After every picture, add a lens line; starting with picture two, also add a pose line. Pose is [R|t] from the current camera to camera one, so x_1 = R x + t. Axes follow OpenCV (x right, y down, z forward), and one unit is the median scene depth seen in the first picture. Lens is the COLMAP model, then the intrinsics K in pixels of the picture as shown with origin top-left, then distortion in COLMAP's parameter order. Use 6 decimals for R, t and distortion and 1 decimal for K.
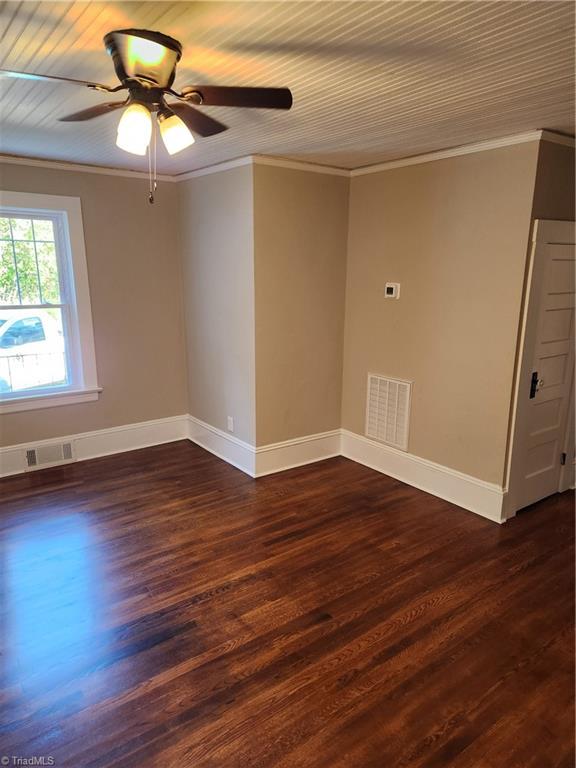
lens RADIAL K [[518.9, 0, 284.8], [0, 518.9, 380.5], [0, 0, 1]] dist [0.034014, -0.006592]
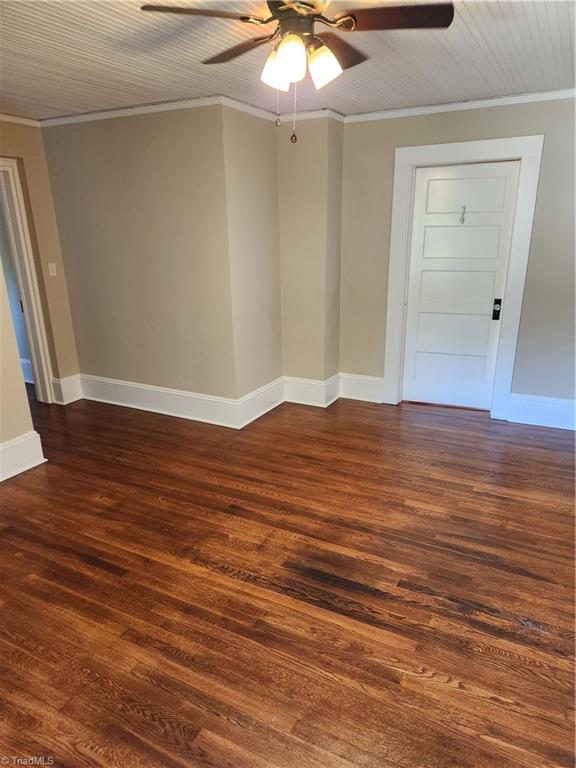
lens RADIAL K [[518.9, 0, 288.3], [0, 518.9, 385.5], [0, 0, 1]] dist [0.034014, -0.006592]
pose [[-0.431429, -0.275823, 0.858947, -0.874876], [0.202259, 0.898305, 0.390052, -0.239313], [-0.879182, 0.342009, -0.331767, 1.088560]]
